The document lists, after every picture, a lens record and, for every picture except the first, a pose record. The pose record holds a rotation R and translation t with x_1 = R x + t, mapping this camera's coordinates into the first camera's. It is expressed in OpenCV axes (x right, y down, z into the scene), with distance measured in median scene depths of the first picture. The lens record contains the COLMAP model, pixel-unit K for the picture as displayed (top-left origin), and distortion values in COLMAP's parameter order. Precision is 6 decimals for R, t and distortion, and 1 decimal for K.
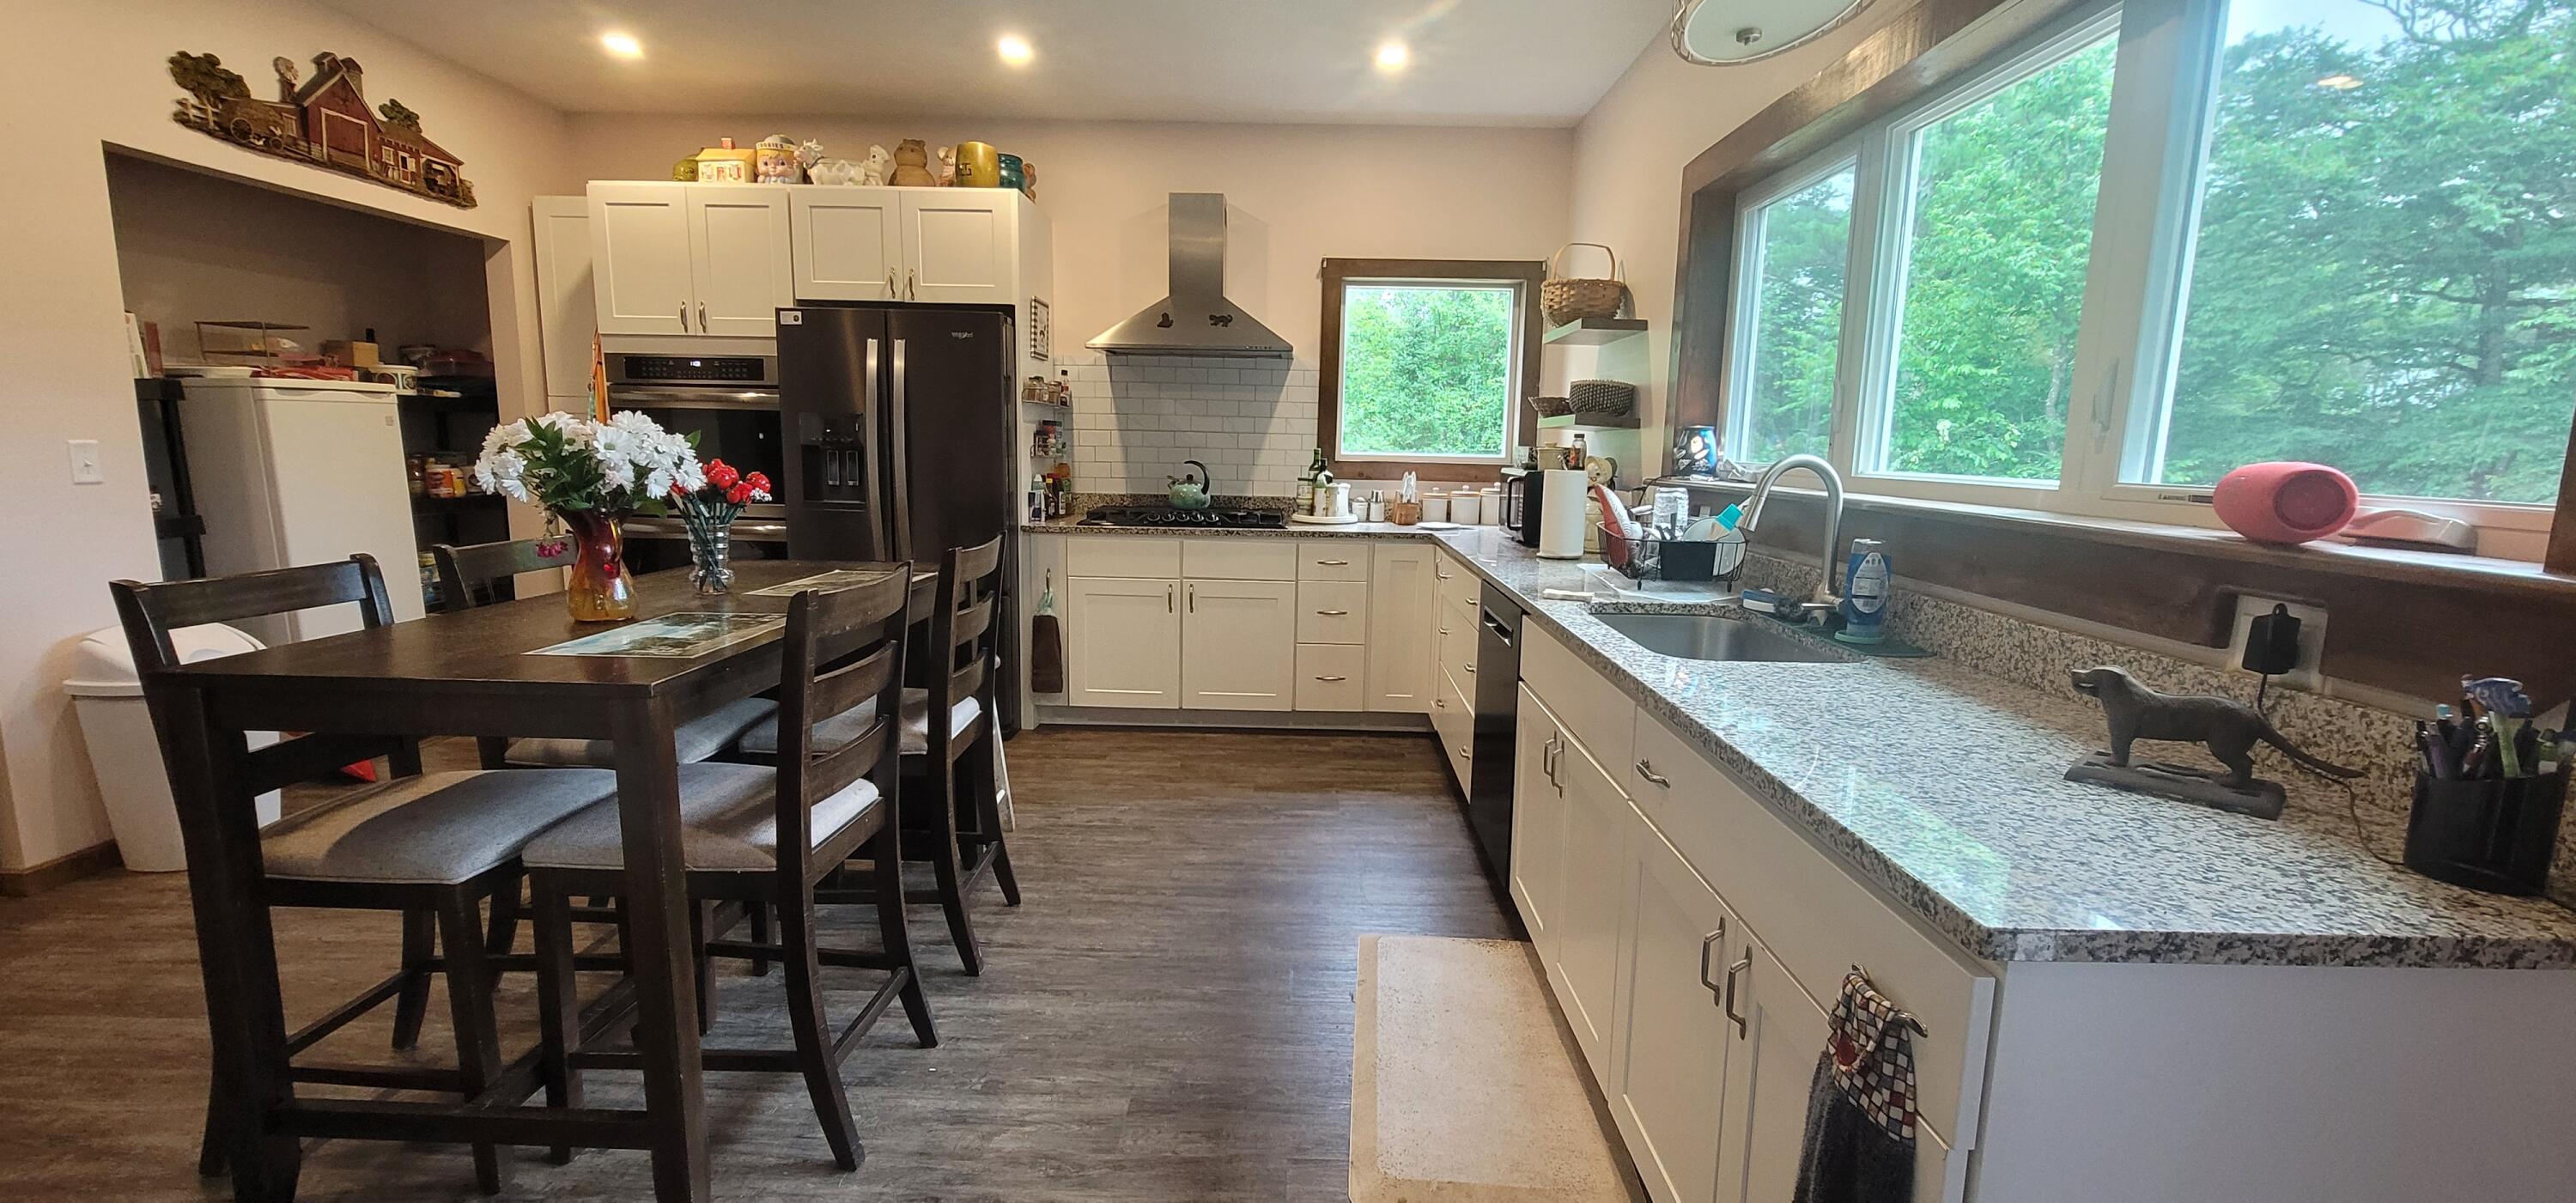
lens RADIAL K [[1049.6, 0, 1286.2], [0, 1049.6, 598.5], [0, 0, 1]] dist [-0.010631, 0.004490]
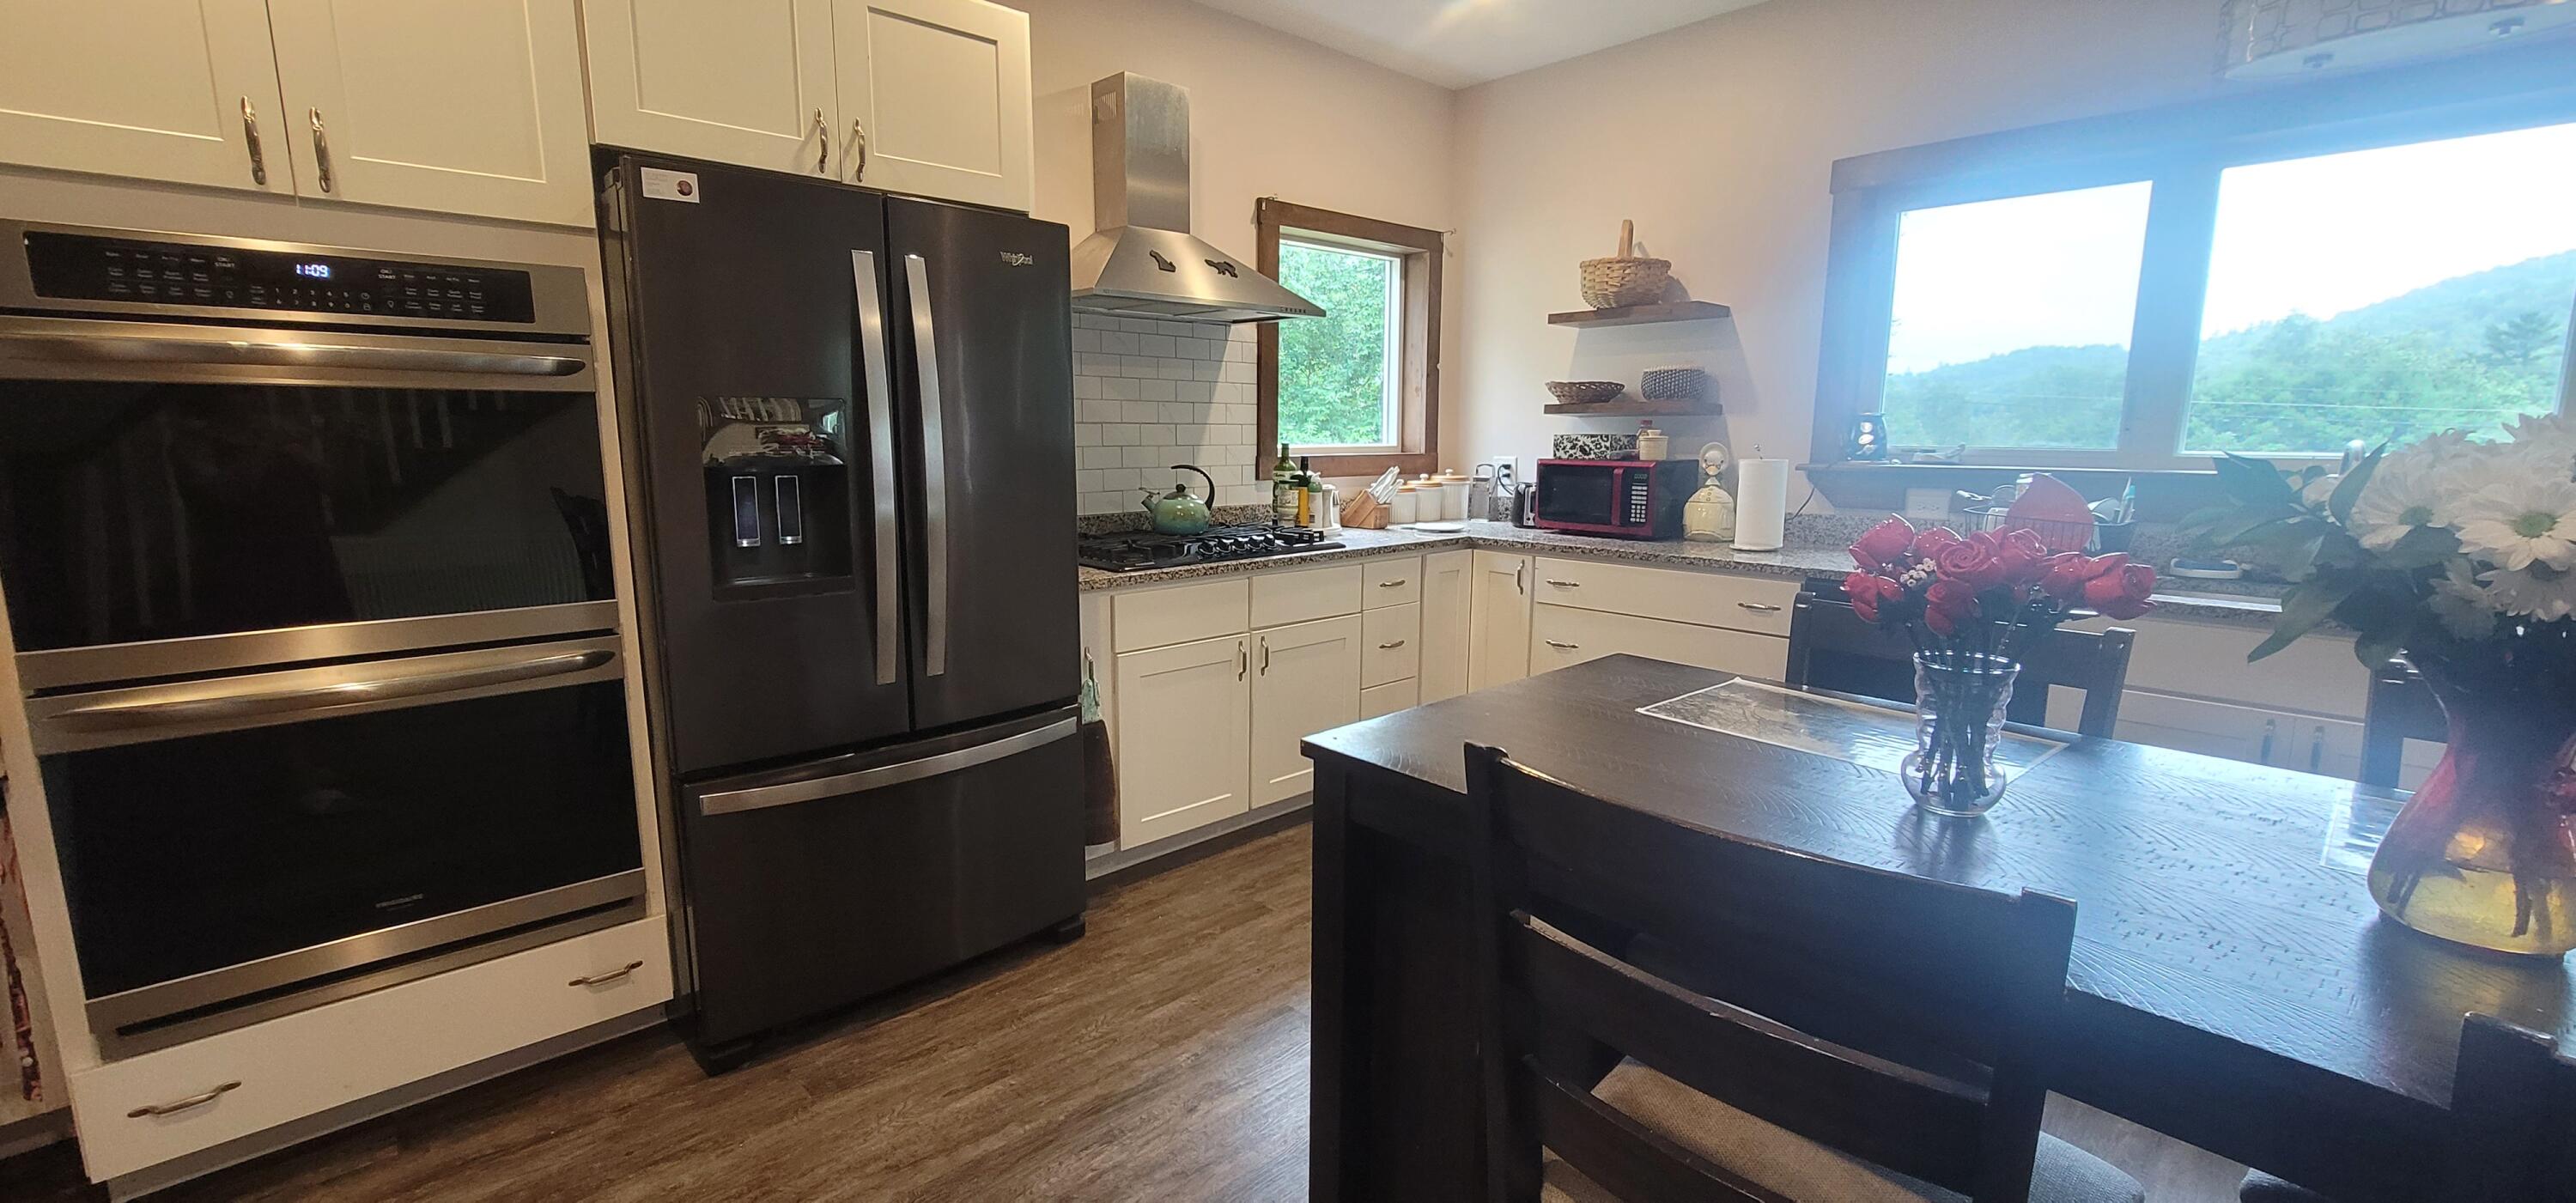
lens RADIAL K [[1049.6, 0, 1284.3], [0, 1049.6, 601.9], [0, 0, 1]] dist [-0.010631, 0.004490]
pose [[0.725092, -0.131803, 0.675921, -0.684679], [0.115783, 0.990874, 0.069013, -0.103439], [-0.678849, 0.028219, 0.733735, 0.560688]]
